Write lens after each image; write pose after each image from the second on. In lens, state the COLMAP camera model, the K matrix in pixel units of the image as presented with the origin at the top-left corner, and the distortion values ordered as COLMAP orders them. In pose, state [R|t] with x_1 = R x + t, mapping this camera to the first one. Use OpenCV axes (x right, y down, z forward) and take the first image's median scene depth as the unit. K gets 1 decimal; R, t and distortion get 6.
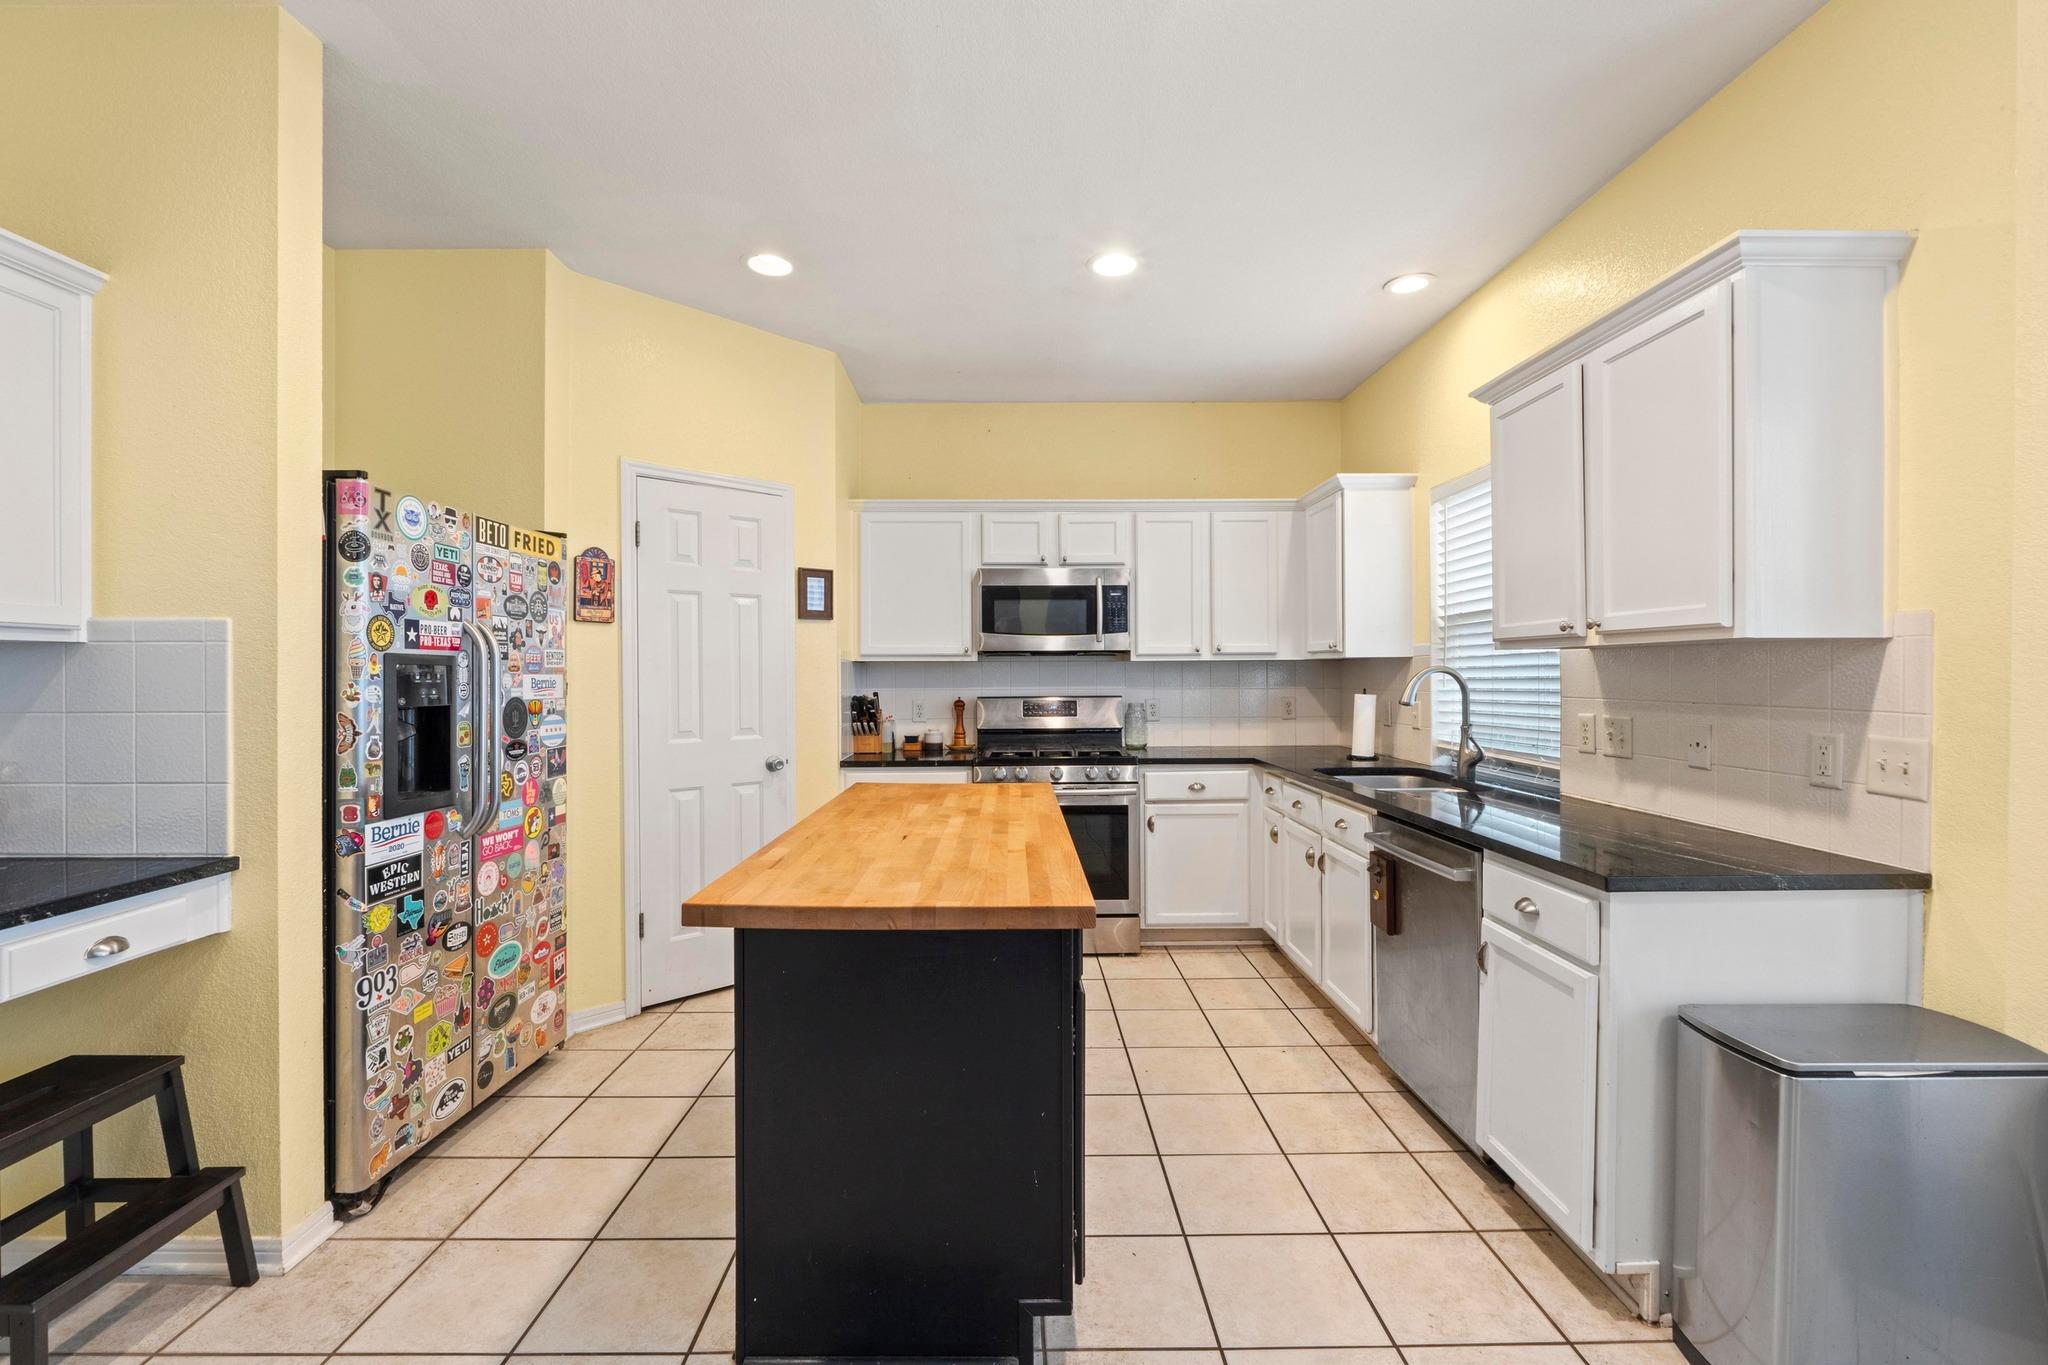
lens RADIAL K [[881.3, 0, 1023.6], [0, 881.3, 677.6], [0, 0, 1]] dist [-0.002704, -0.001201]
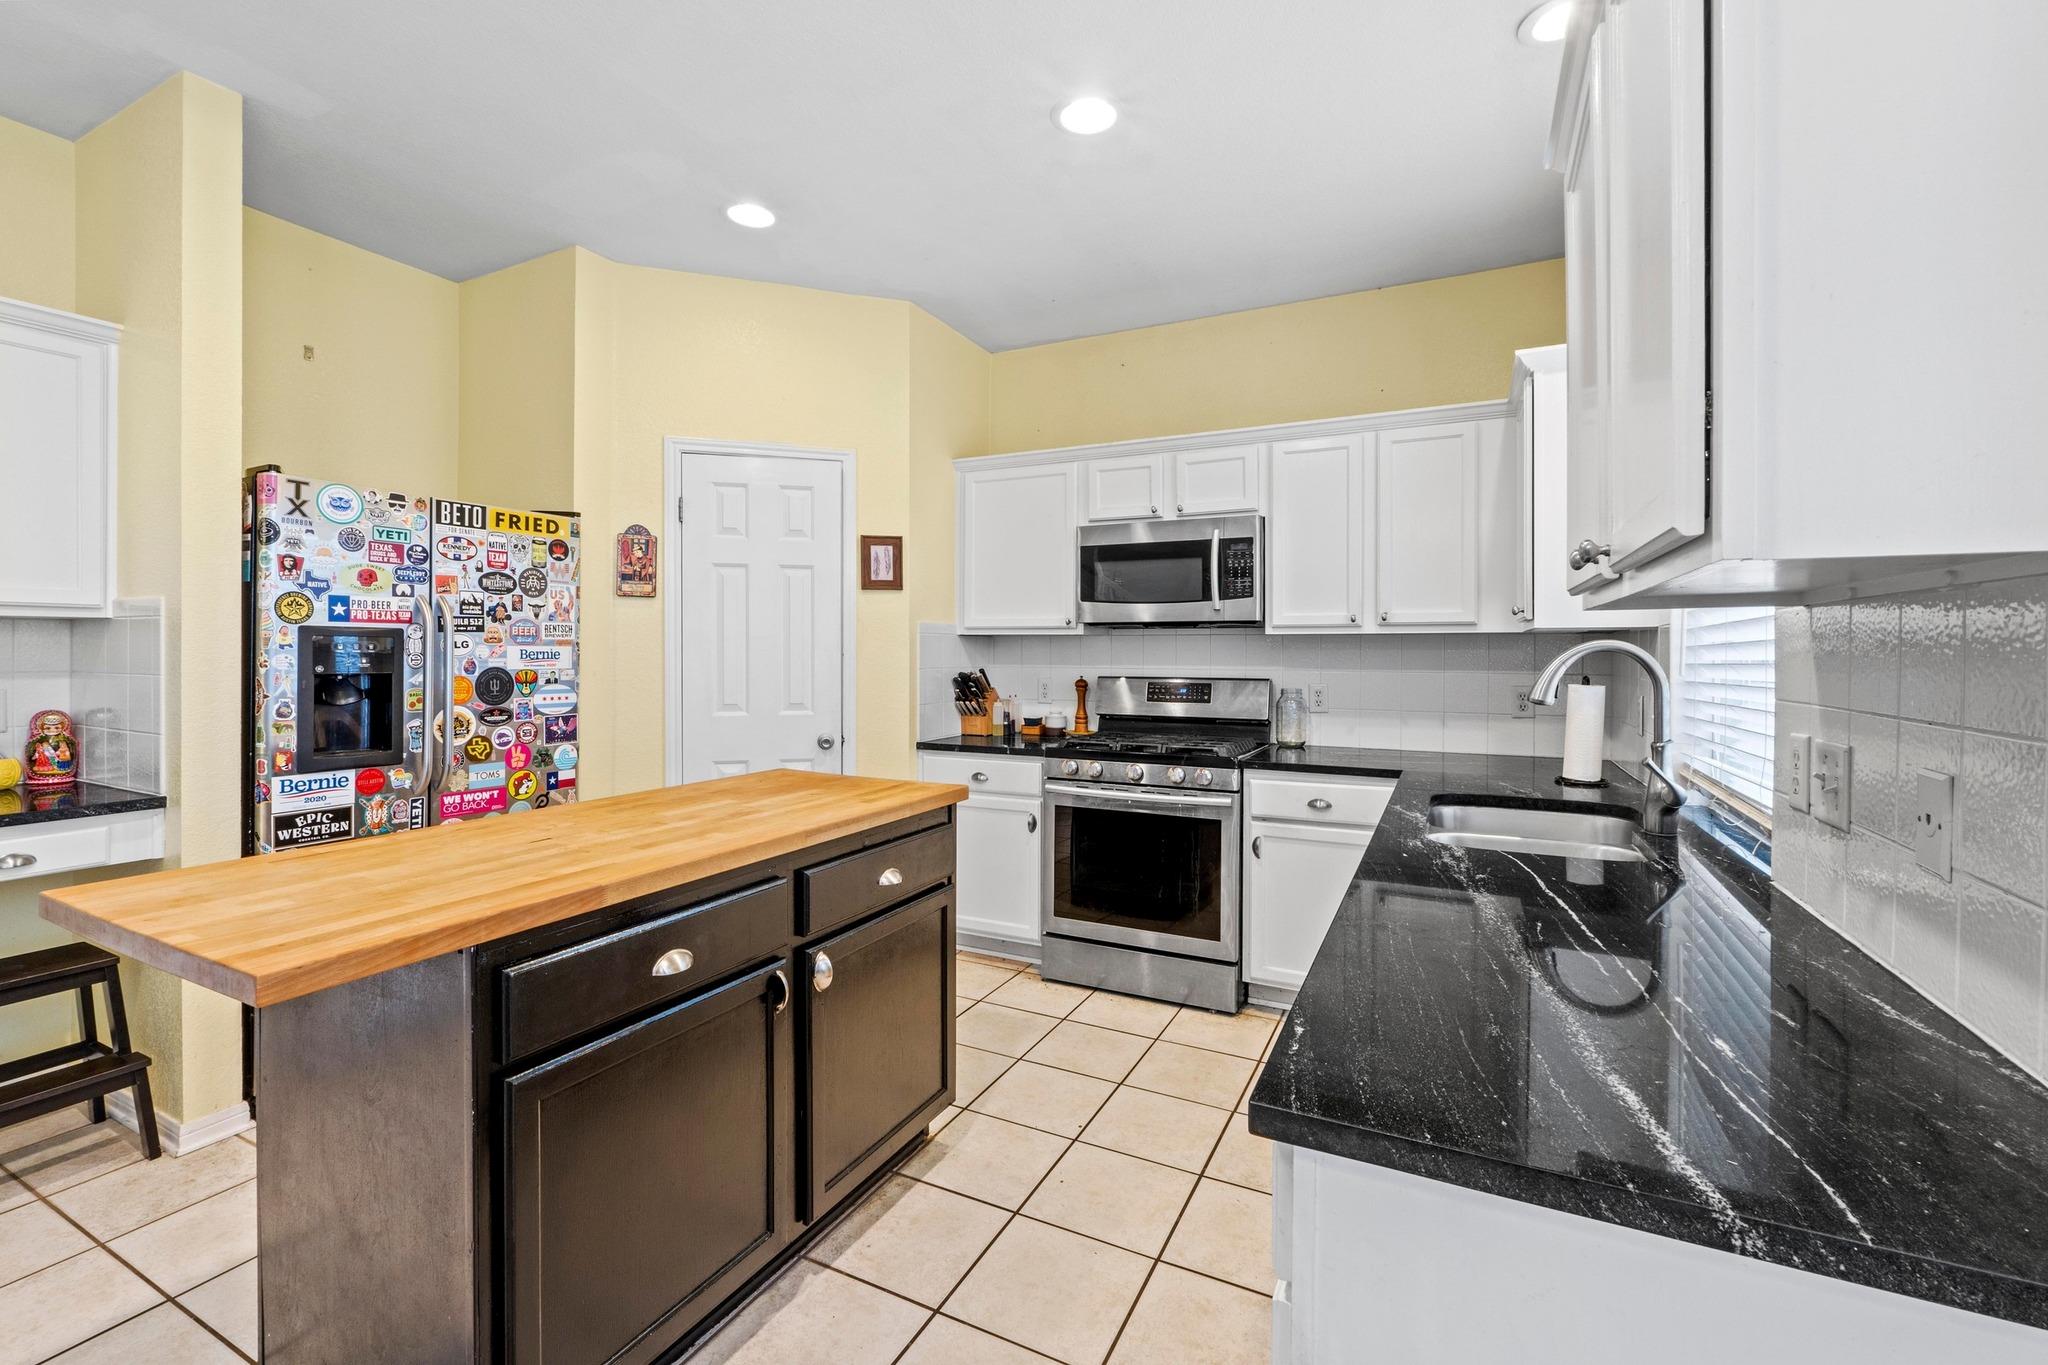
lens RADIAL K [[881.3, 0, 1010.6], [0, 881.3, 657.3], [0, 0, 1]] dist [-0.002704, -0.001201]
pose [[0.885217, 0.011268, -0.465042, 0.391163], [-0.009265, 0.999935, 0.006593, -0.002065], [0.465086, -0.001528, 0.885264, 0.279459]]
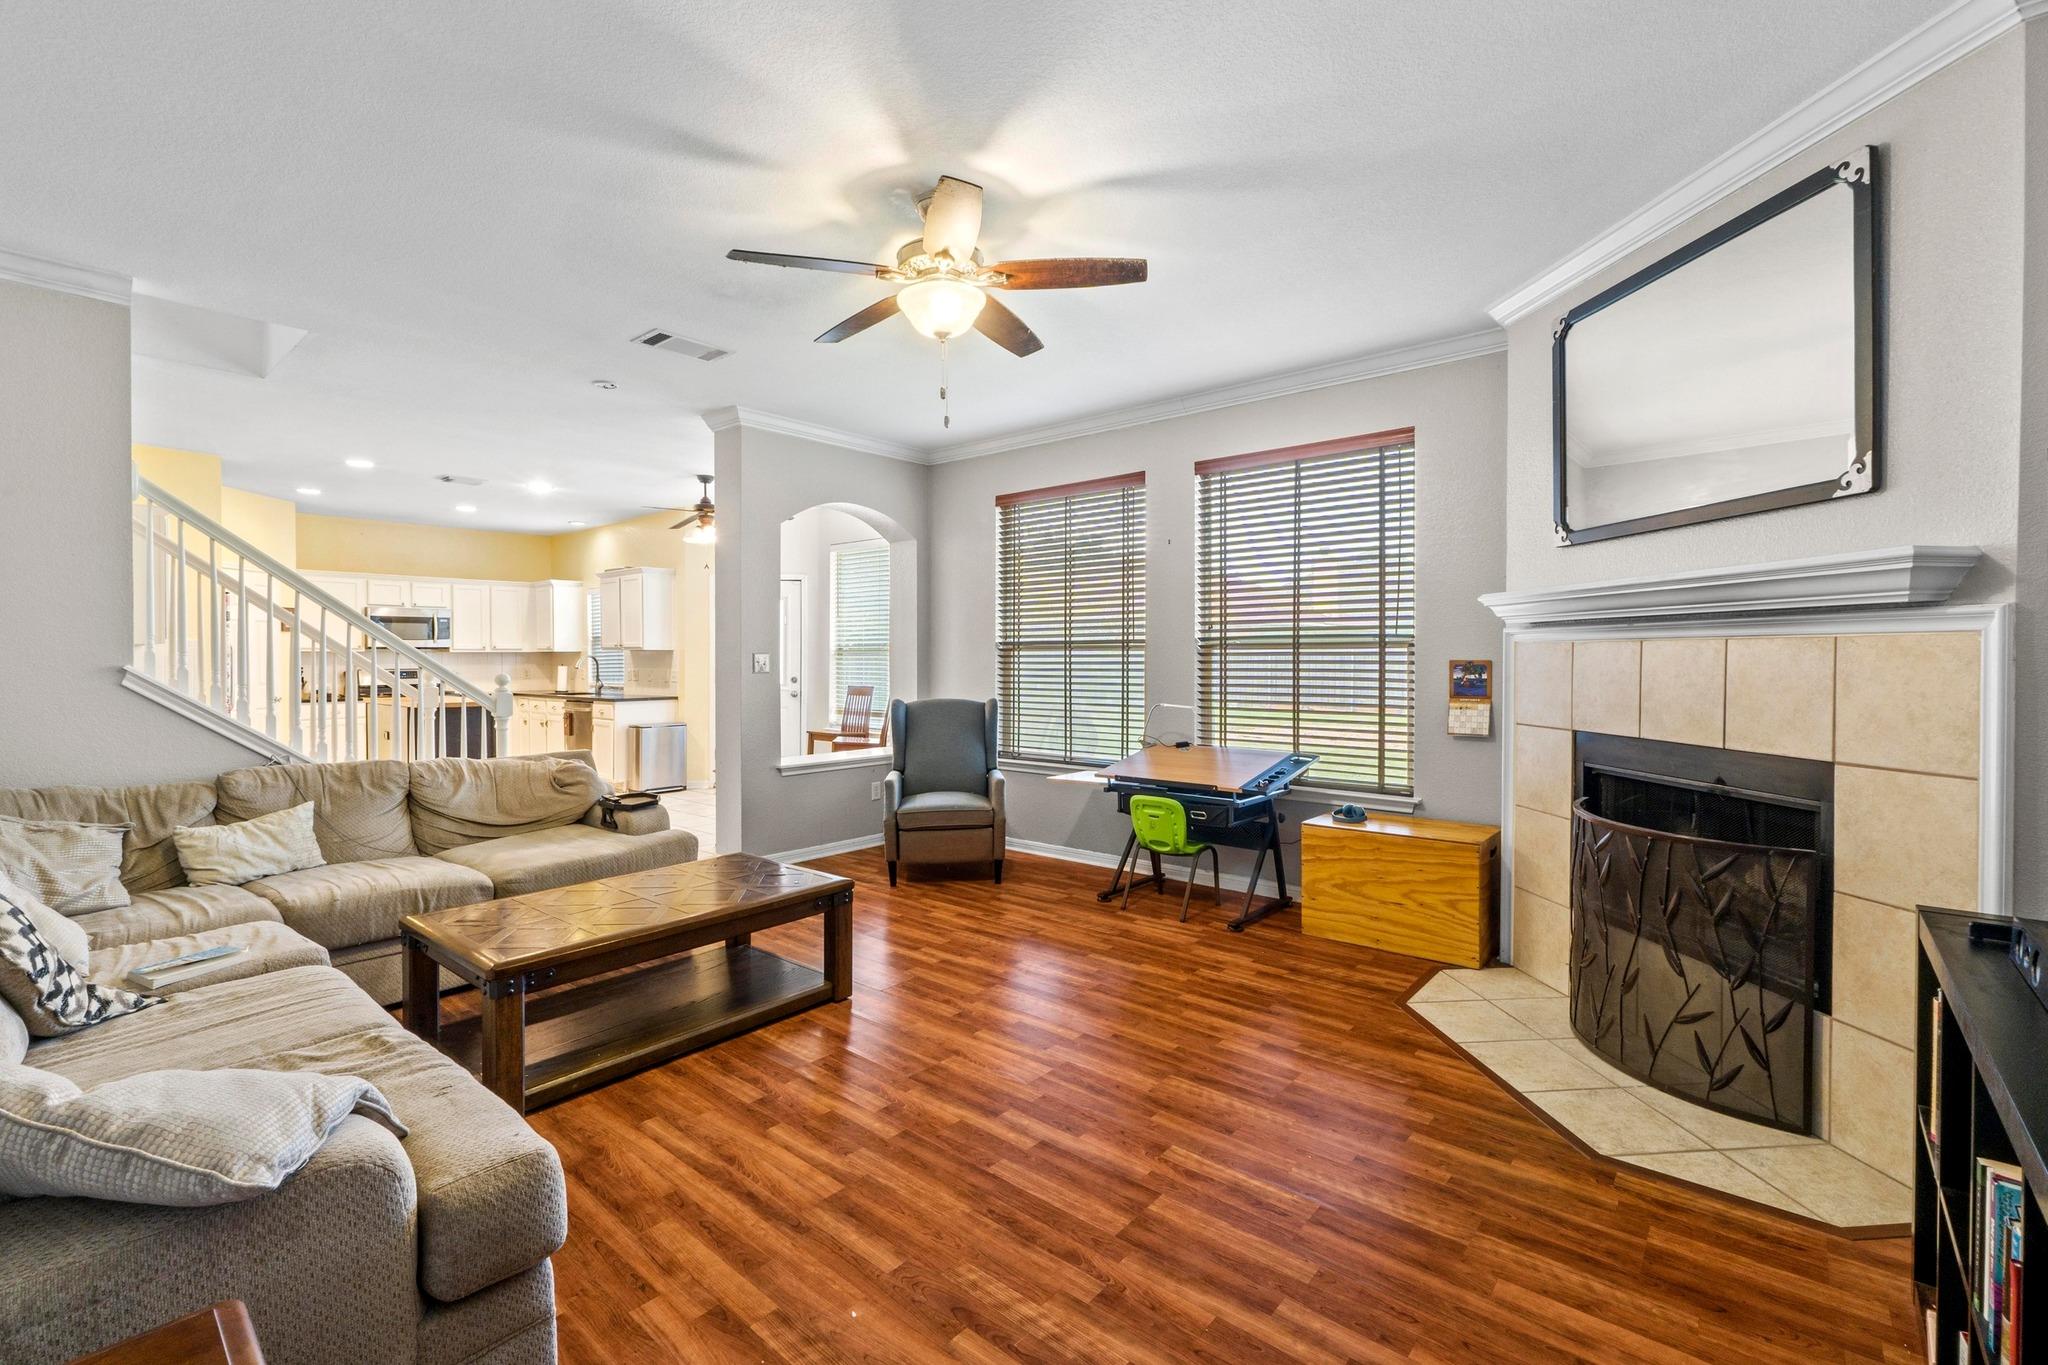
lens RADIAL K [[881.3, 0, 1010.3], [0, 881.3, 668.8], [0, 0, 1]] dist [-0.002704, -0.001201]
pose [[0.661056, -0.002156, 0.750334, -0.825804], [0.002443, 0.999997, 0.000721, 0.034588], [-0.750333, 0.001356, 0.661059, -2.052588]]
